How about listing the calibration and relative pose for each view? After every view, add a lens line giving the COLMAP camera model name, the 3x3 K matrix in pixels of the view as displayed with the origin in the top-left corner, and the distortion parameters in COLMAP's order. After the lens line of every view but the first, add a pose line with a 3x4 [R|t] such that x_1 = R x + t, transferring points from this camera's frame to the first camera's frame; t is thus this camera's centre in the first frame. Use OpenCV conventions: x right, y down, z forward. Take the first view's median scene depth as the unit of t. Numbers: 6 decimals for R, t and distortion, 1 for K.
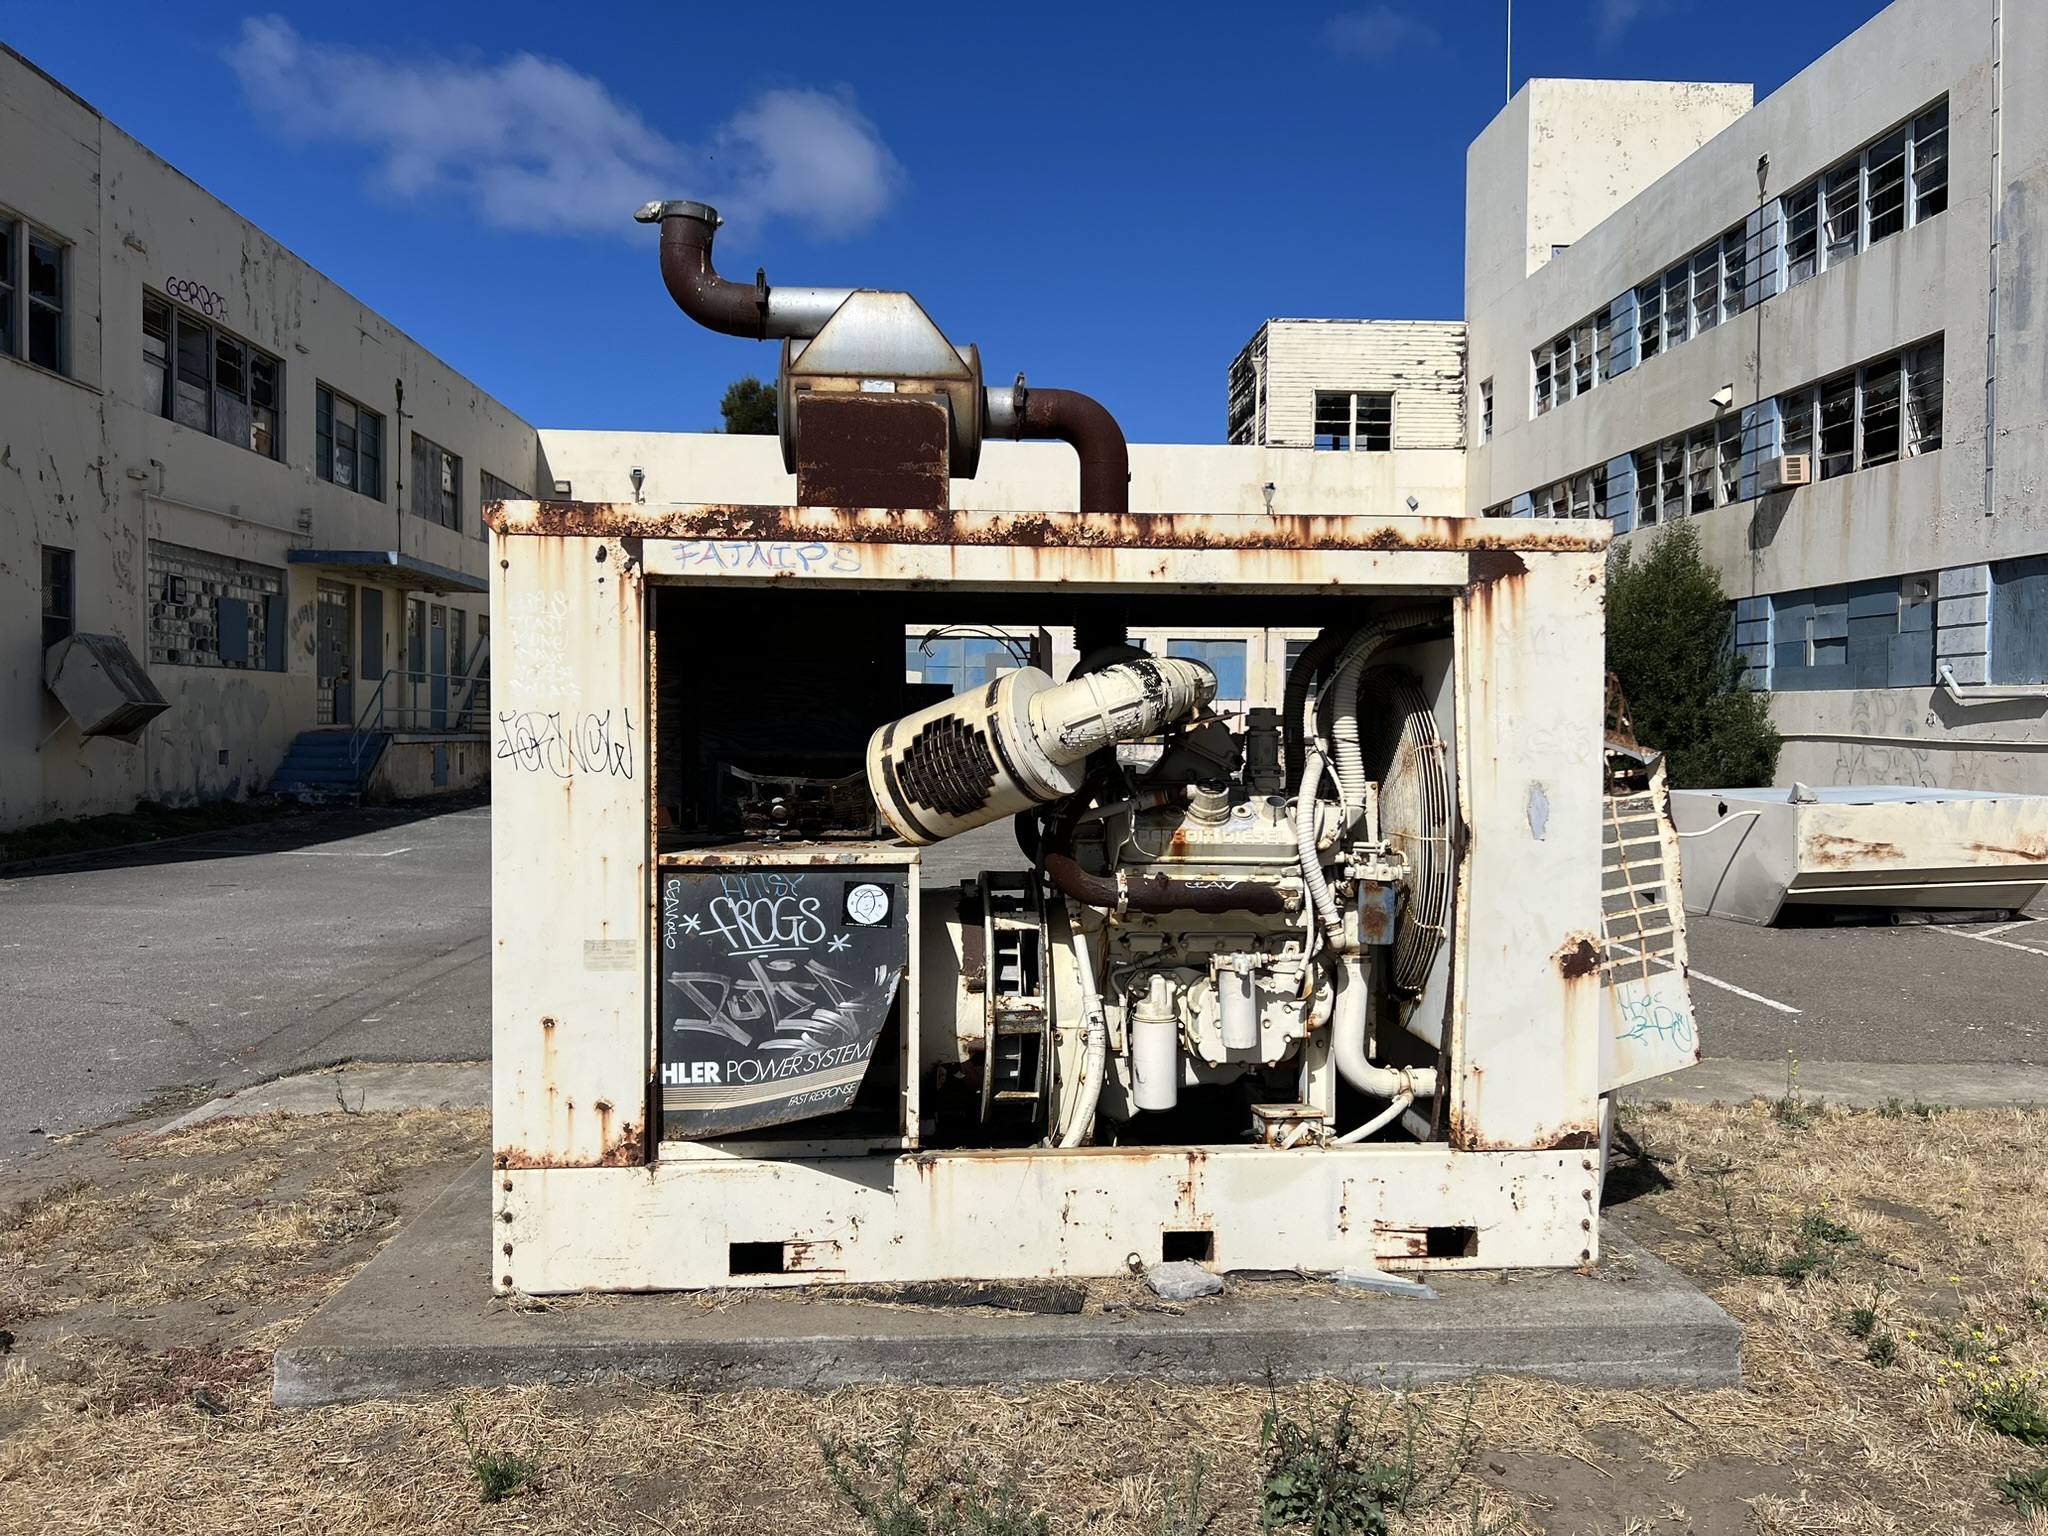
lens RADIAL K [[1548.4, 0, 1009.0], [0, 1548.4, 773.9], [0, 0, 1]] dist [0.065161, -0.081478]
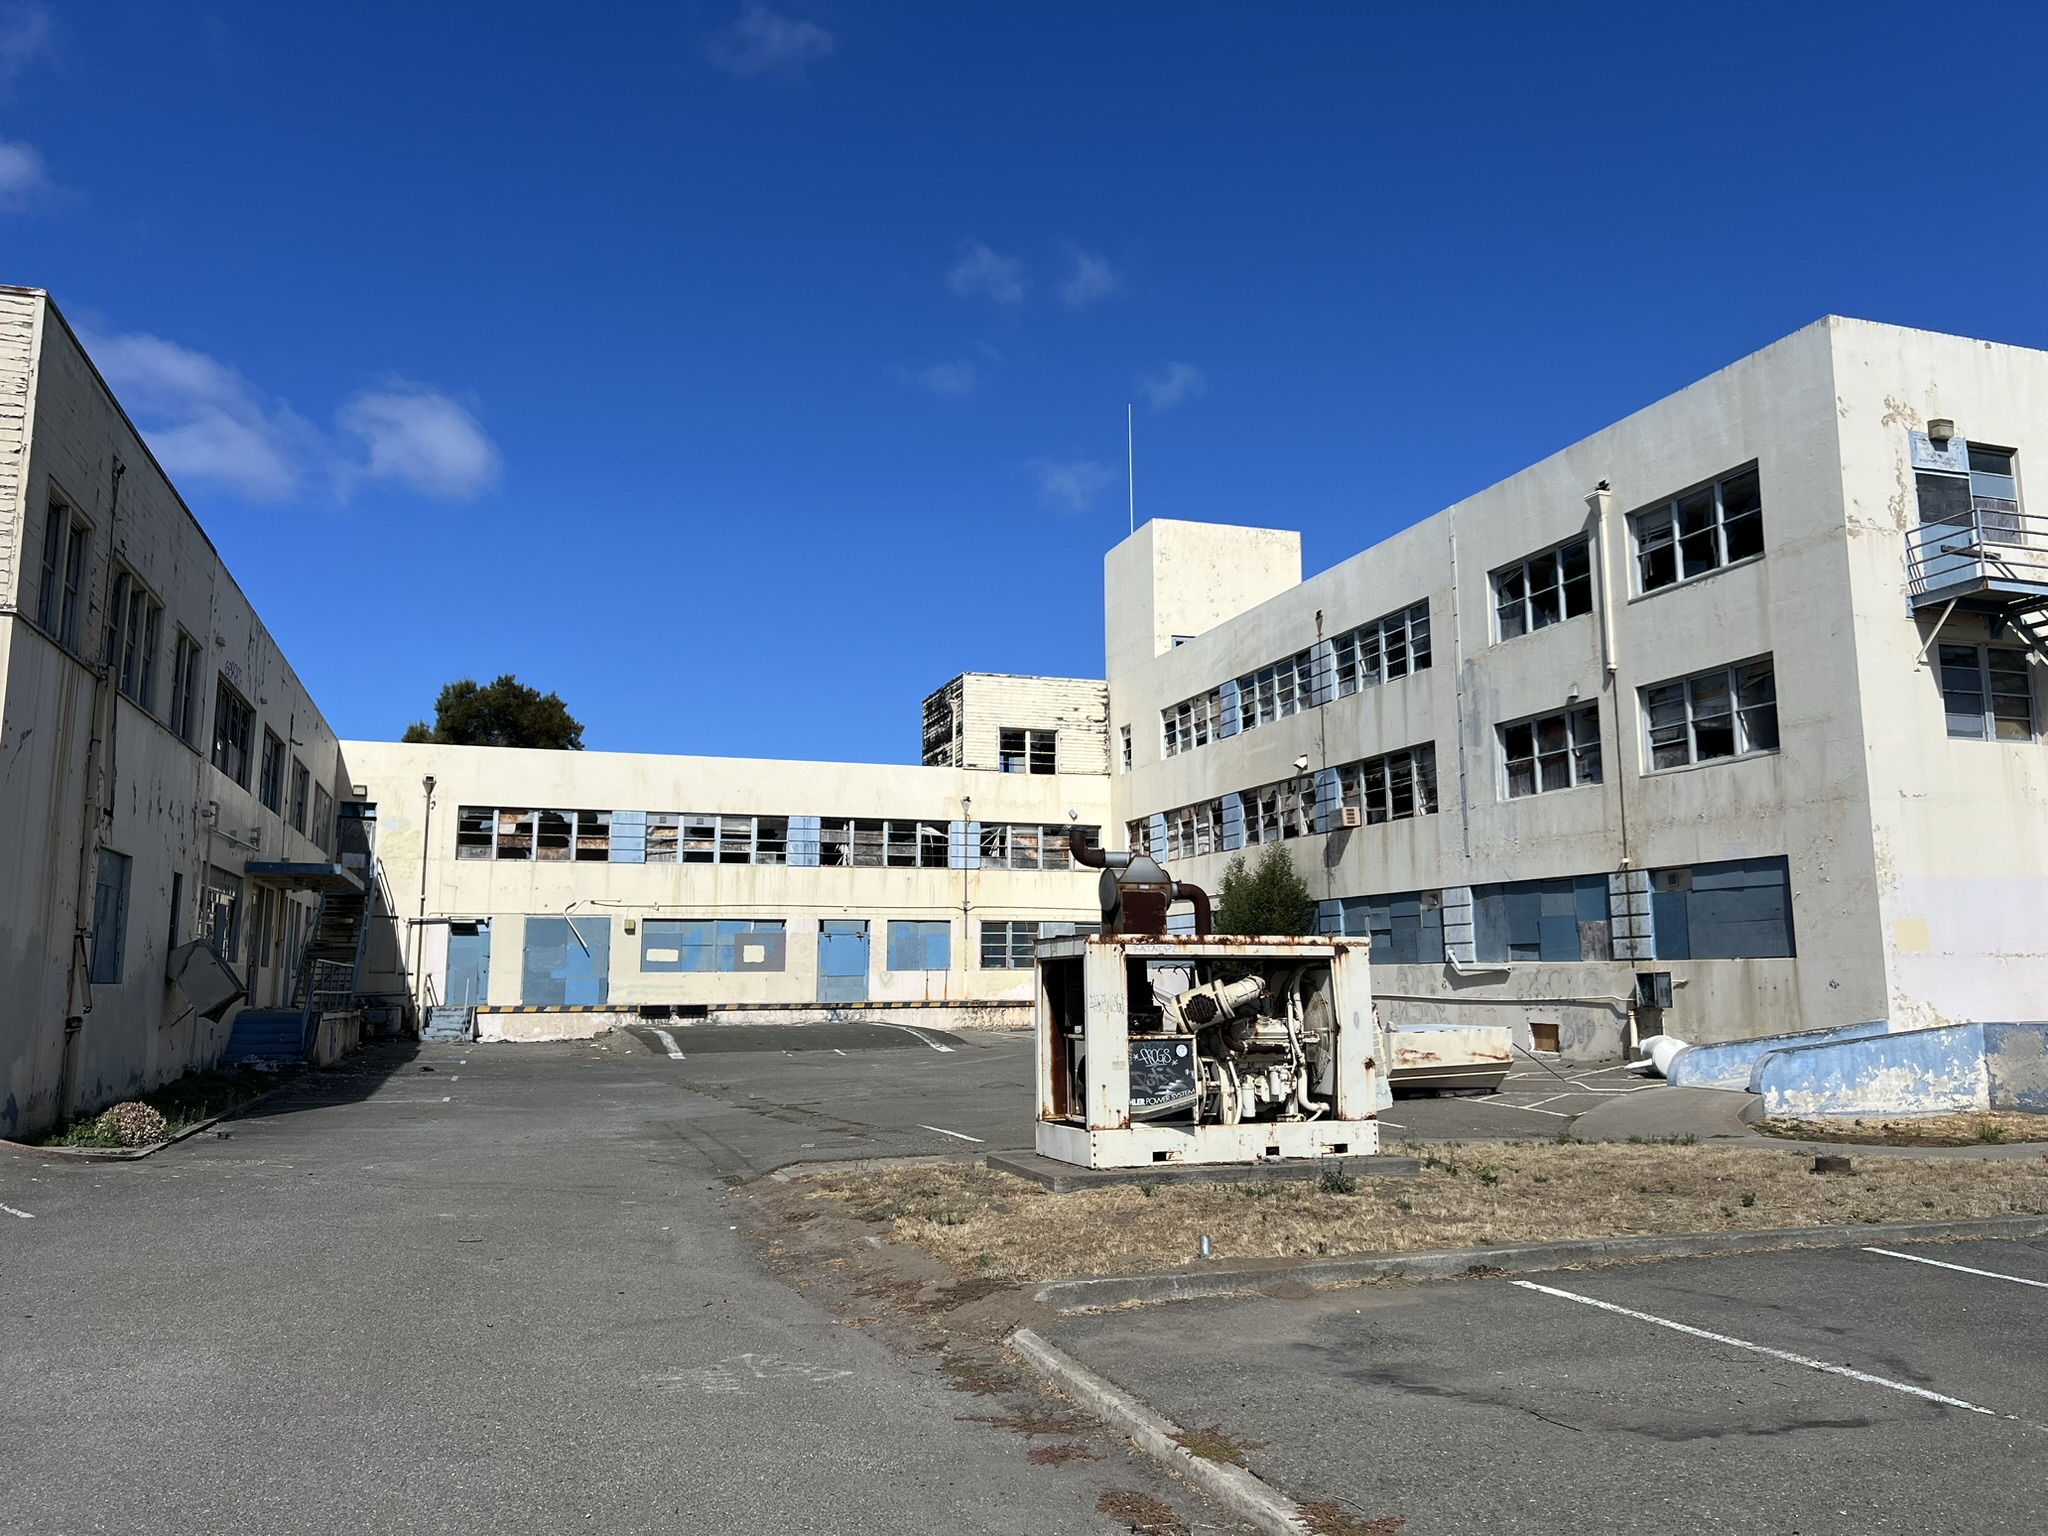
lens RADIAL K [[1548.4, 0, 1022.4], [0, 1548.4, 761.0], [0, 0, 1]] dist [0.065161, -0.081478]
pose [[0.963020, 0.027046, 0.268068, -0.222305], [0.020978, 0.984402, -0.174681, 0.007520], [-0.268611, 0.173845, 0.947431, -0.367682]]
